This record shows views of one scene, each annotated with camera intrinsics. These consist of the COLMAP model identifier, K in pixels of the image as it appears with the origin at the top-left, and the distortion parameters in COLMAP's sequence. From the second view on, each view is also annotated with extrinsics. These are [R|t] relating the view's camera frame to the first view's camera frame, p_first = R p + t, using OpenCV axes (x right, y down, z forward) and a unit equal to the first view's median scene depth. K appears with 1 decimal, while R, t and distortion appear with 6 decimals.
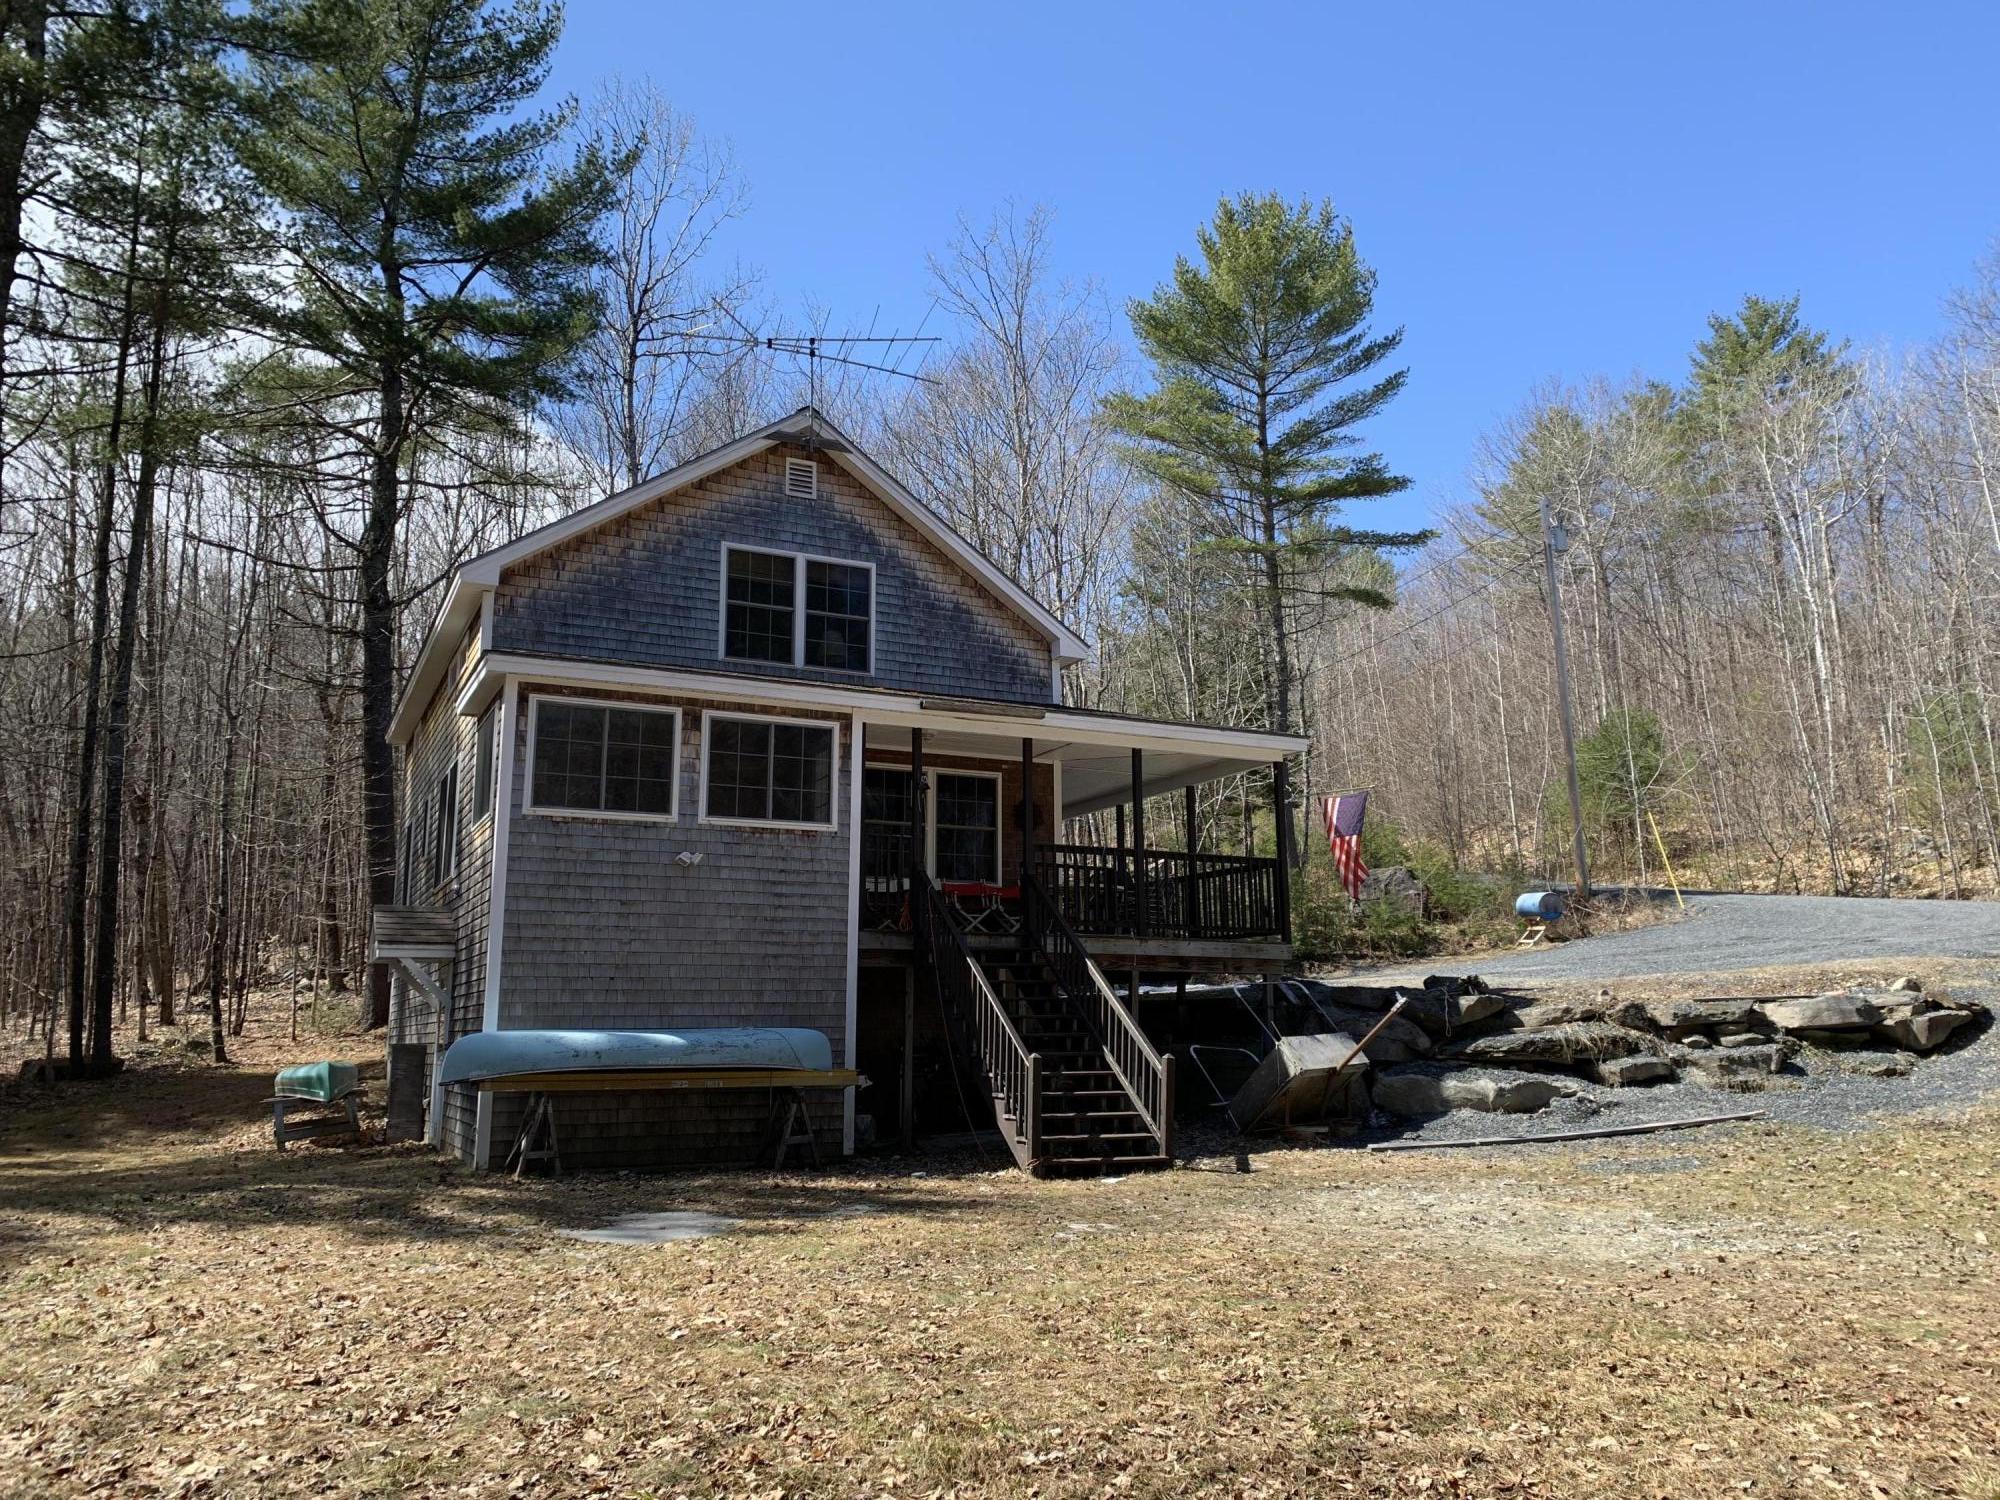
lens RADIAL K [[1529.4, 0, 1016.0], [0, 1529.4, 755.9], [0, 0, 1]] dist [0.024572, -0.003302]
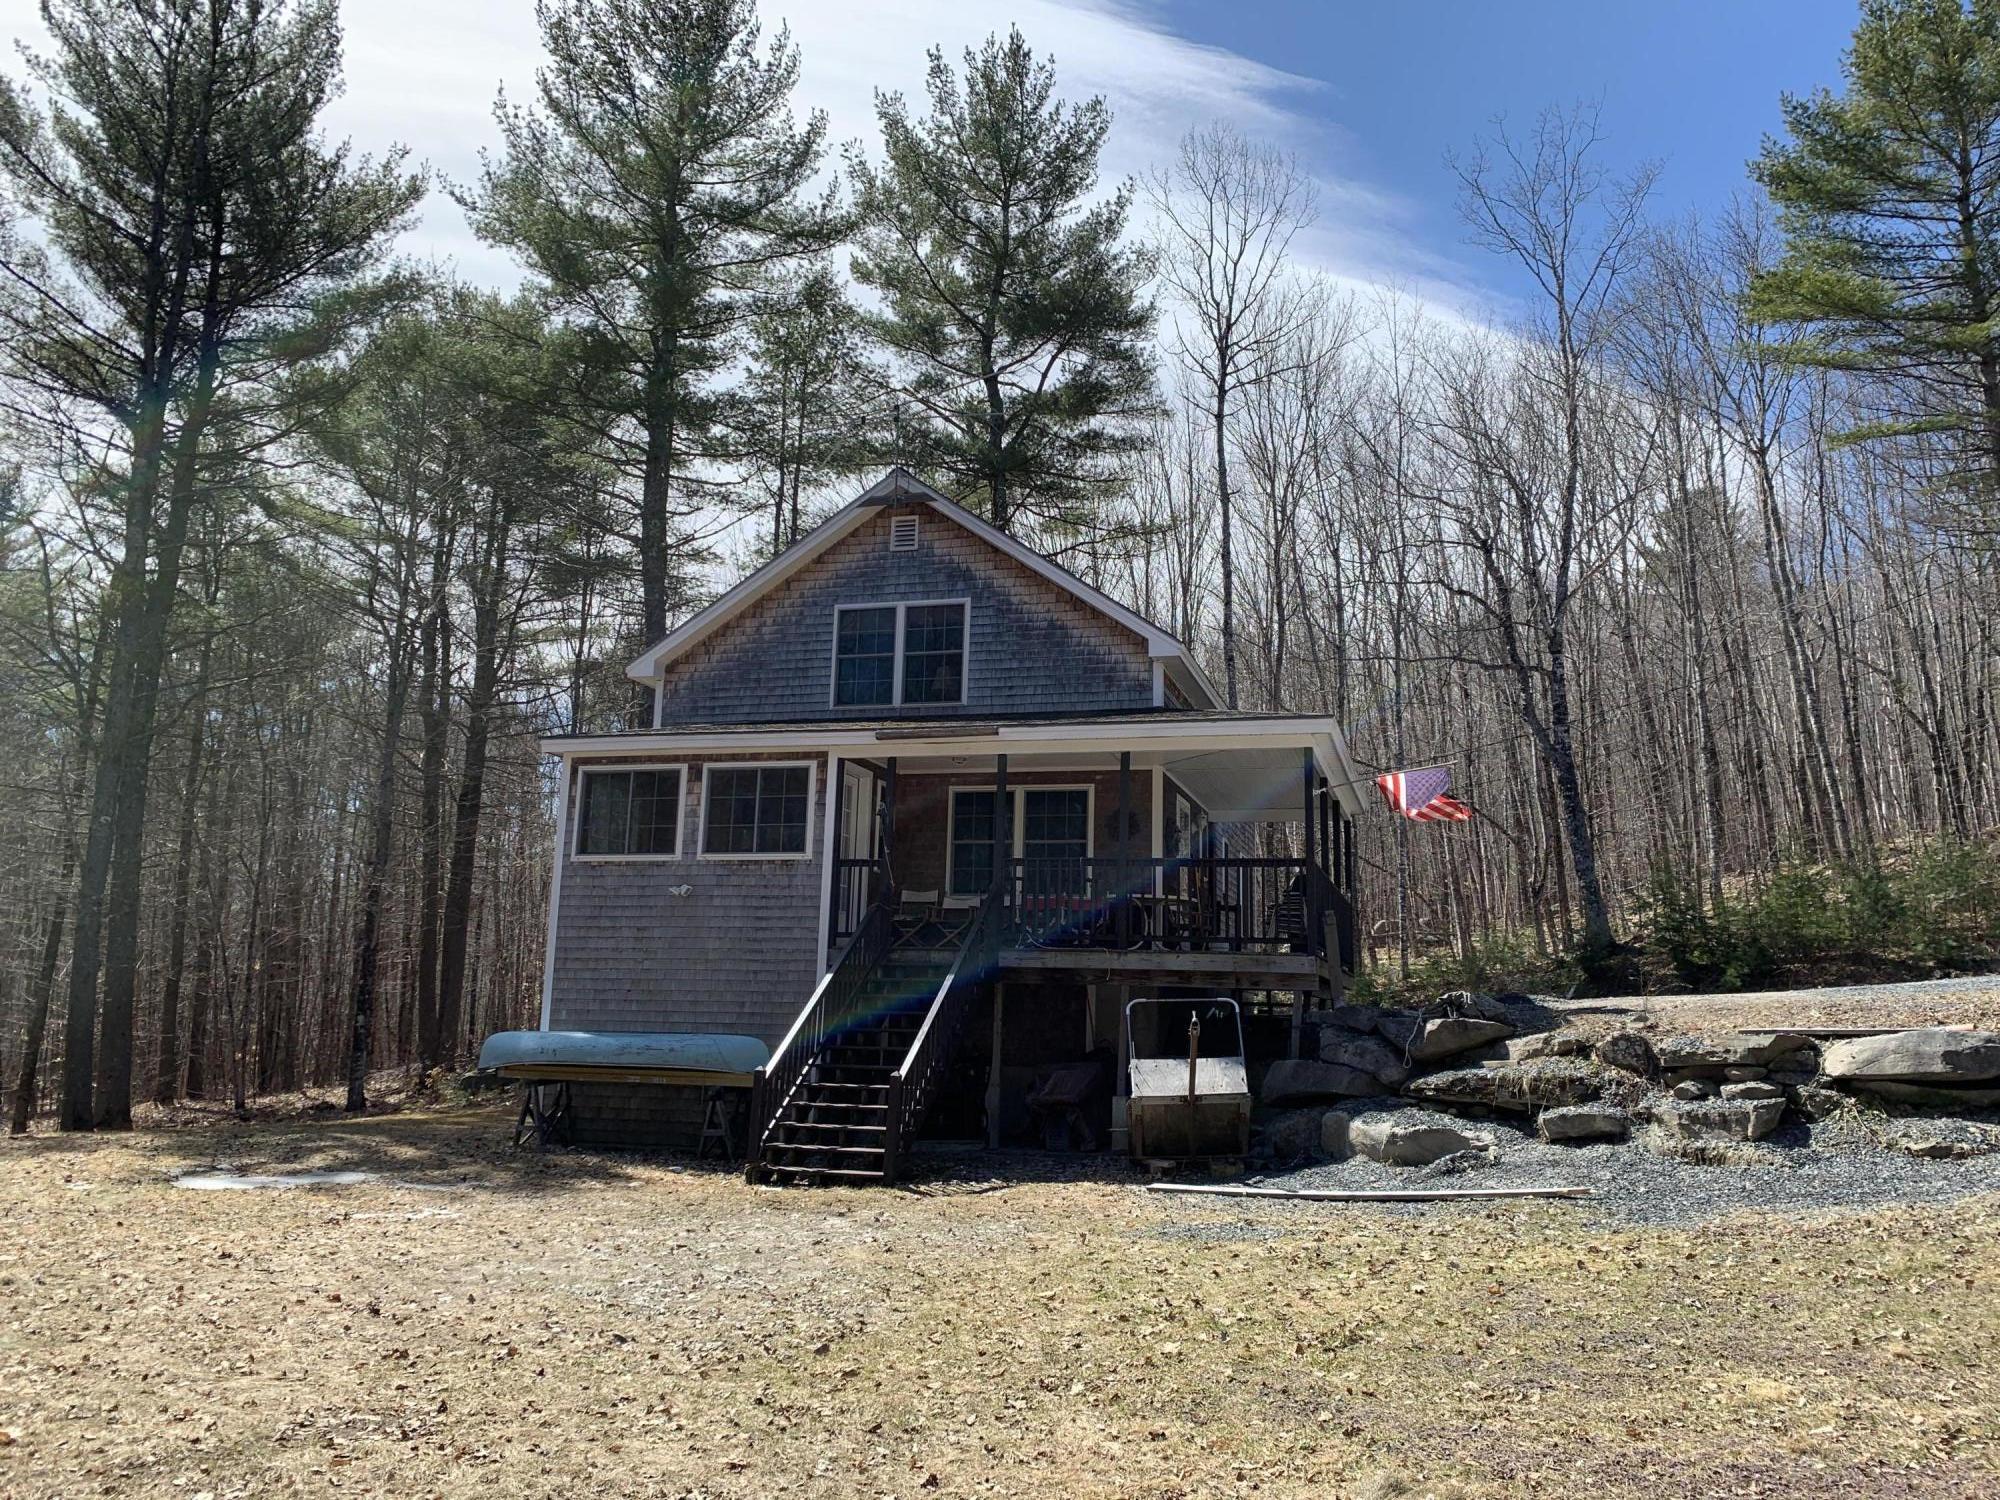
lens RADIAL K [[1529.4, 0, 1017.3], [0, 1529.4, 745.3], [0, 0, 1]] dist [0.024572, -0.003302]
pose [[0.736295, -0.098992, -0.669381, 0.733868], [0.094052, 0.994611, -0.043636, 0.029162], [0.670093, -0.030827, 0.741637, 0.273606]]
